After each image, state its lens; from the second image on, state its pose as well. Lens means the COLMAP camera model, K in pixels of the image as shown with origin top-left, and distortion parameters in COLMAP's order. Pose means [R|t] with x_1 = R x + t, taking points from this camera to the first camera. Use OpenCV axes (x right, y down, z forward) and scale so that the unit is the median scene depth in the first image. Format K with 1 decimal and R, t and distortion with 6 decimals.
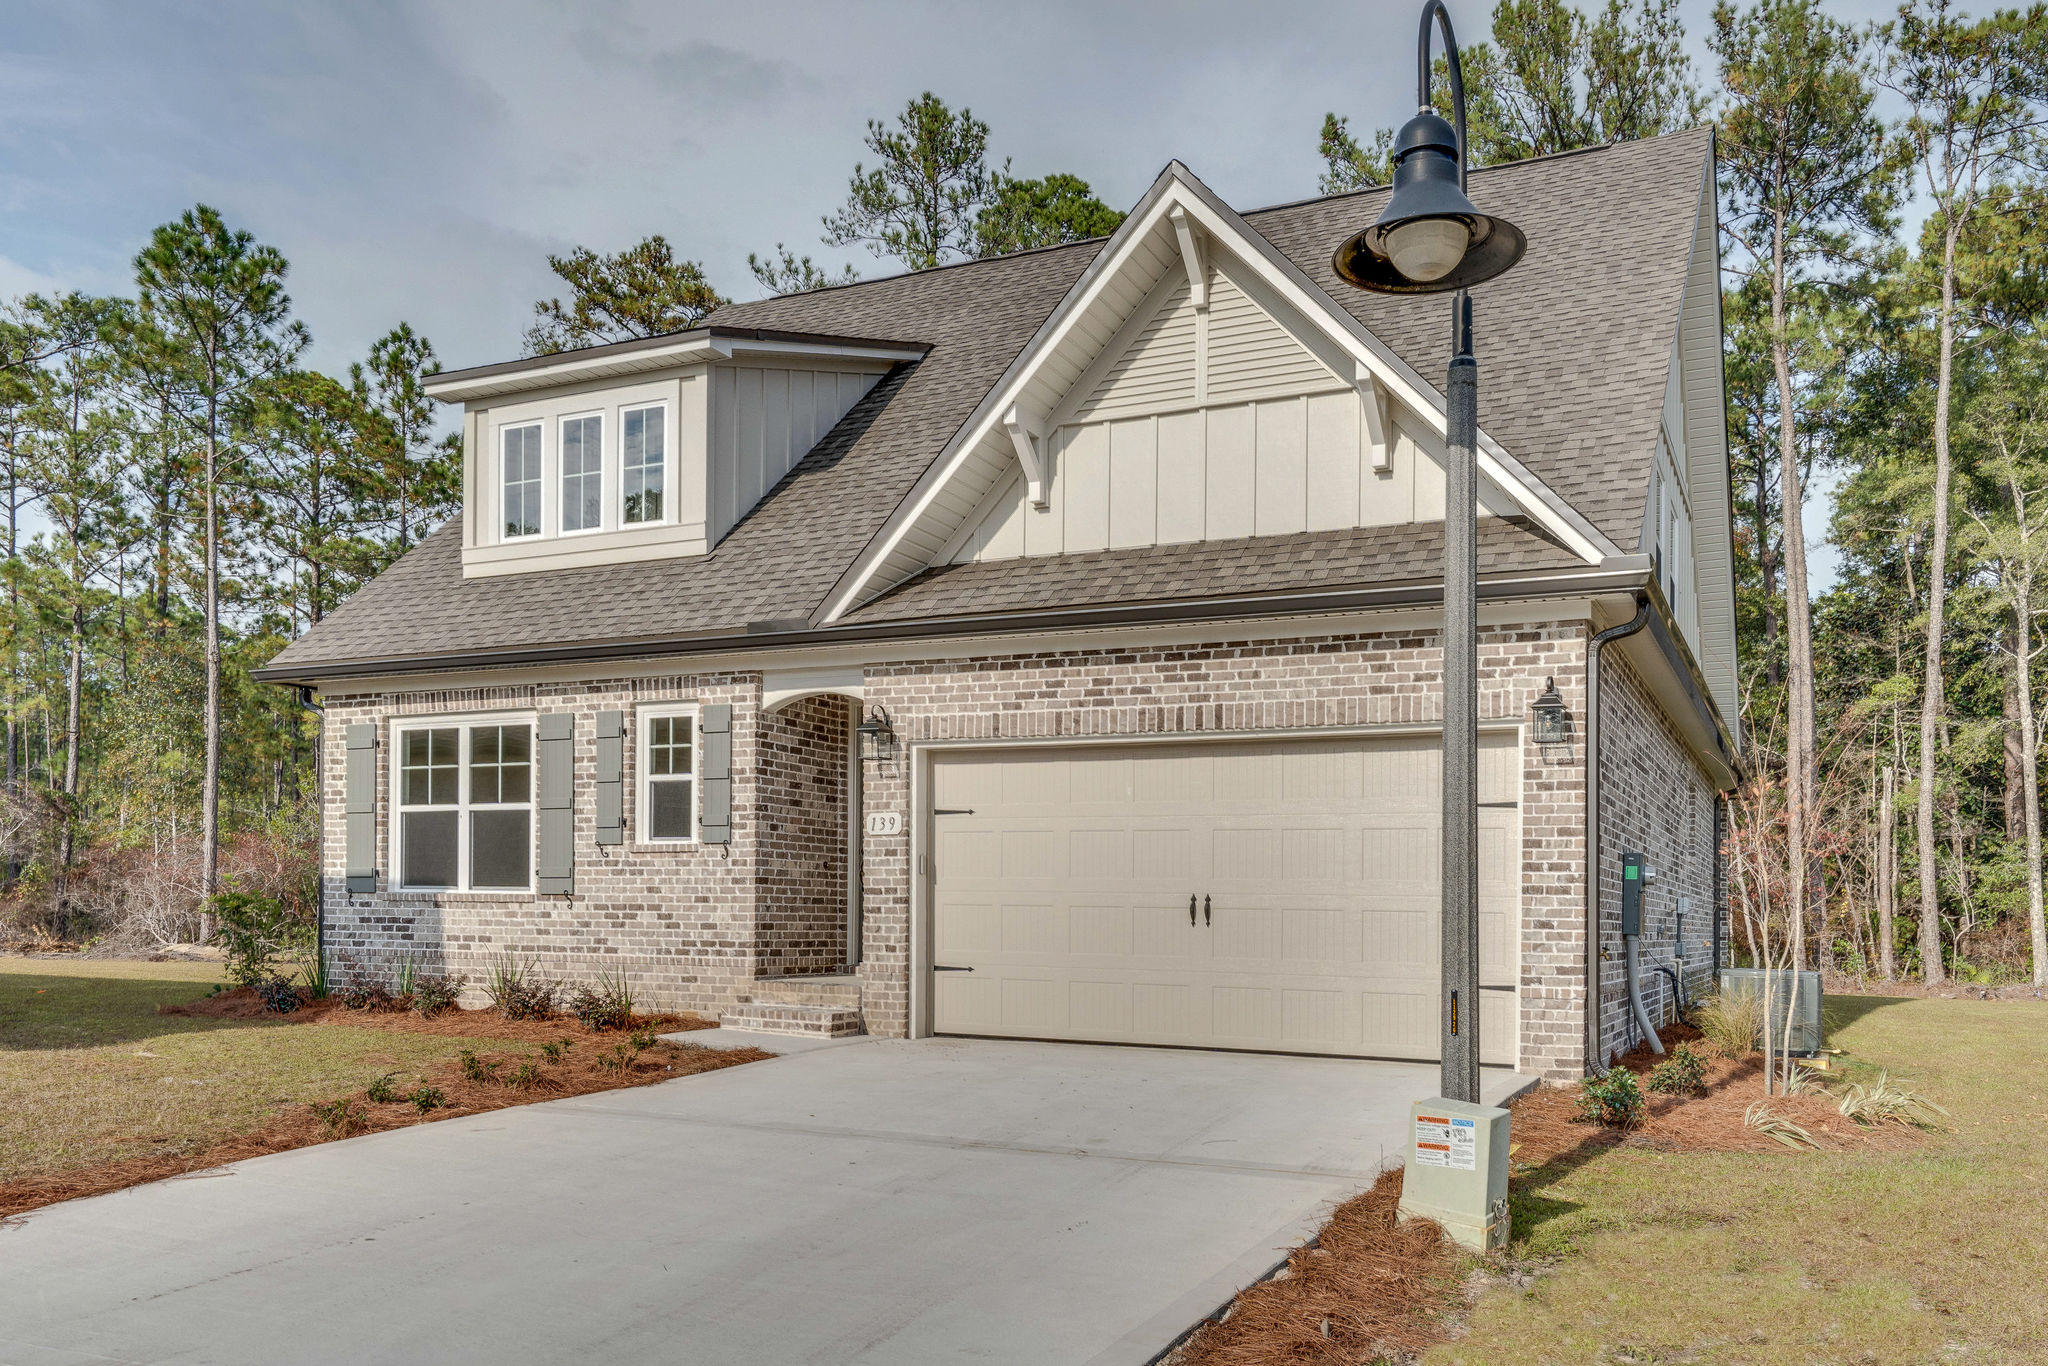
lens RADIAL K [[1620.2, 0, 1023.8], [0, 1620.2, 833.8], [0, 0, 1]] dist [-0.003995, 0.005254]
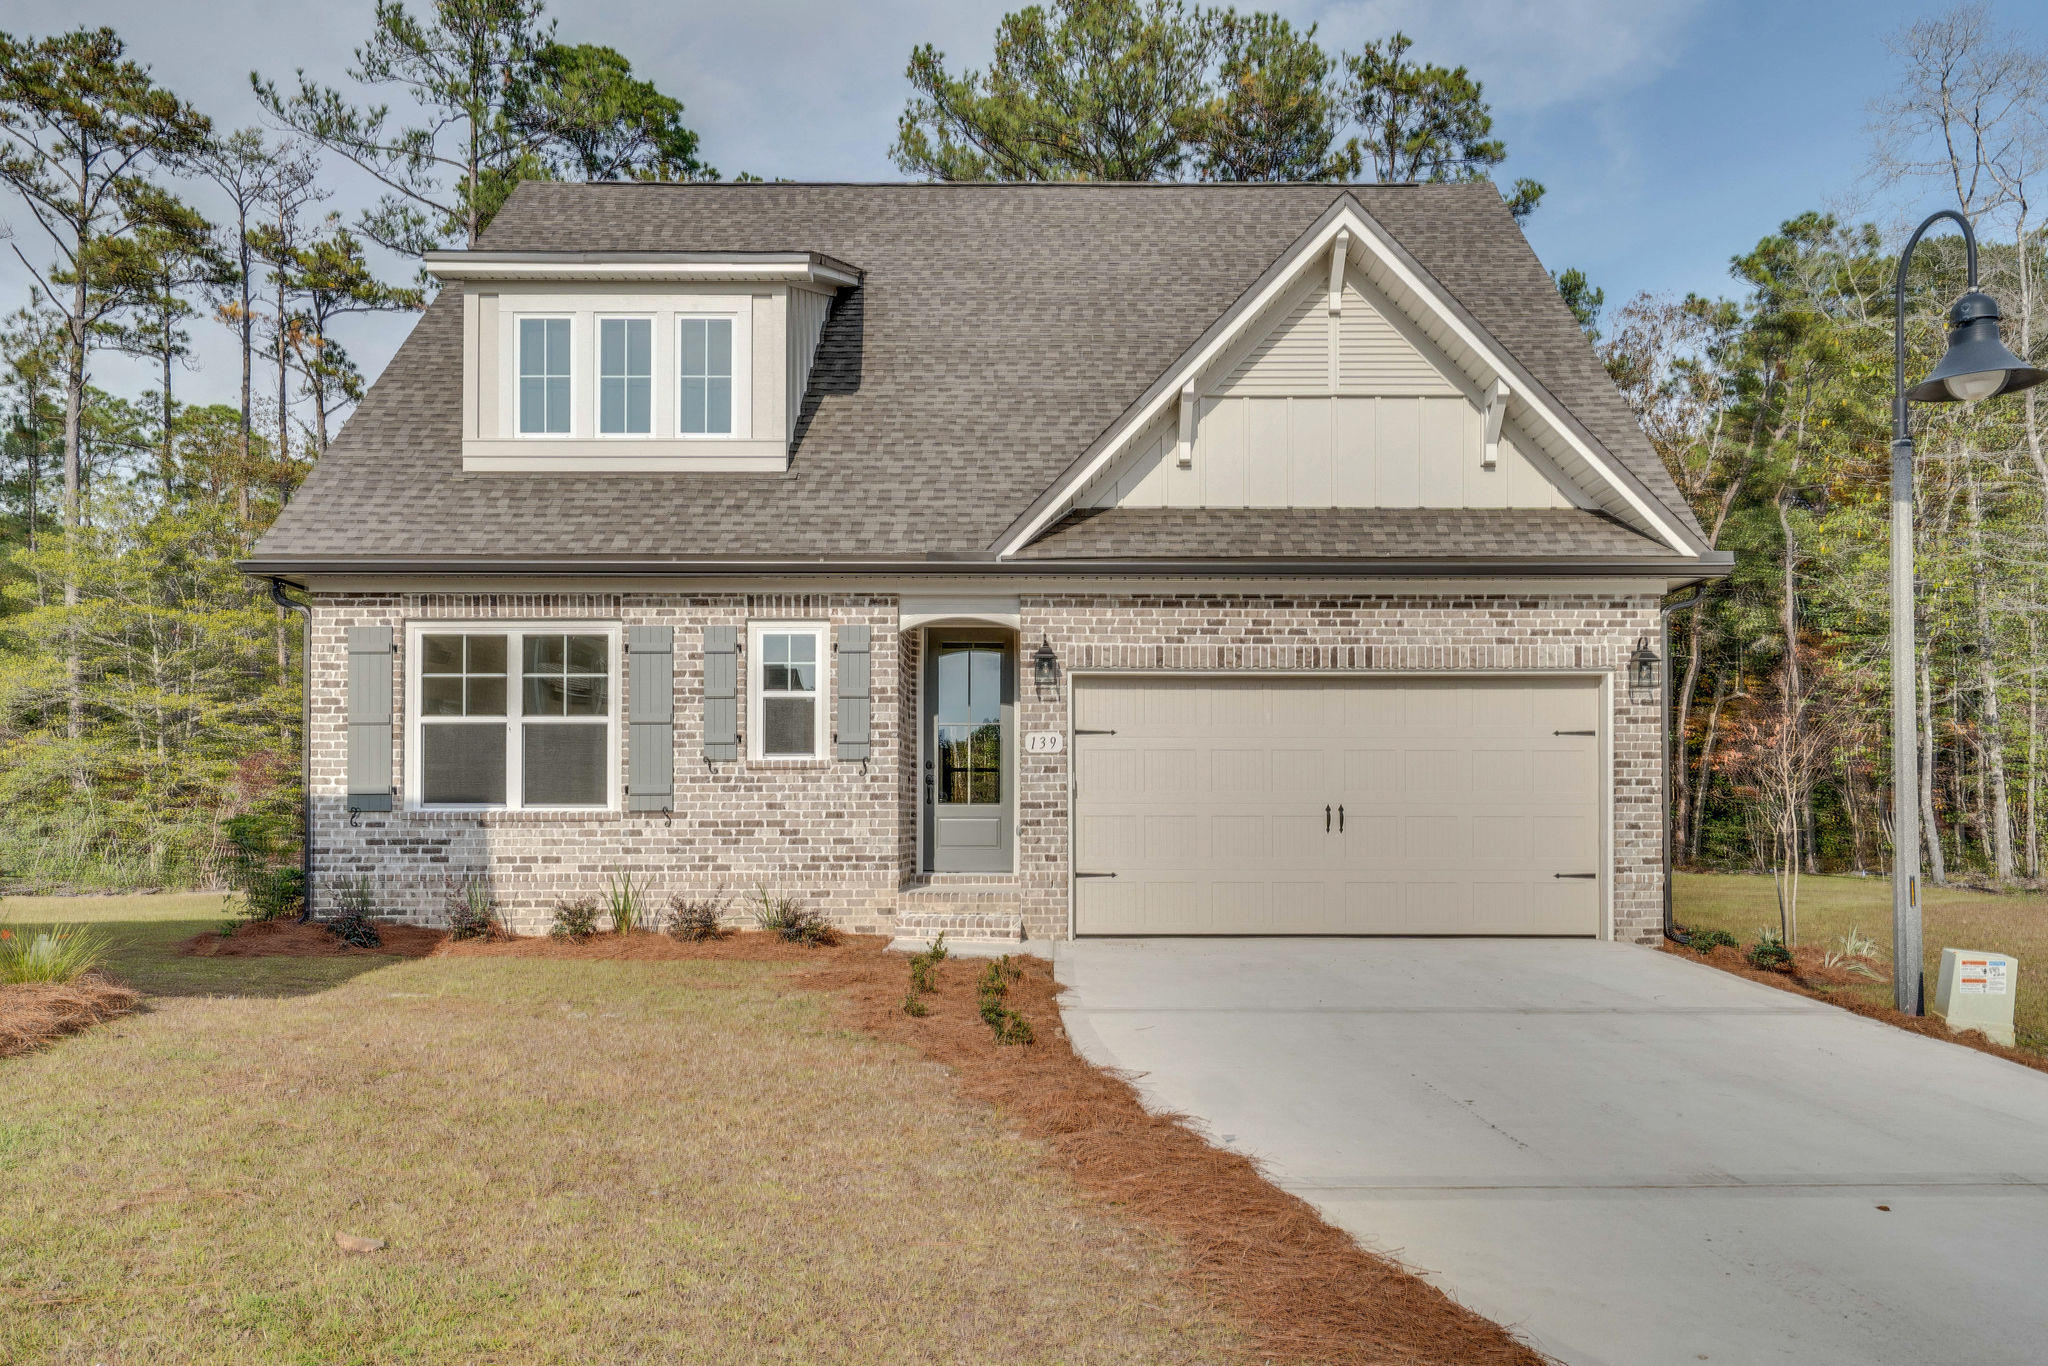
lens RADIAL K [[1692.2, 0, 1024.0], [0, 1692.2, 683.0], [0, 0, 1]] dist [0.000727, -0.002848]
pose [[0.899963, 0.018036, 0.435594, -0.563745], [-0.007452, 0.999634, -0.025995, -0.015996], [-0.435903, 0.020148, 0.899768, -0.013243]]
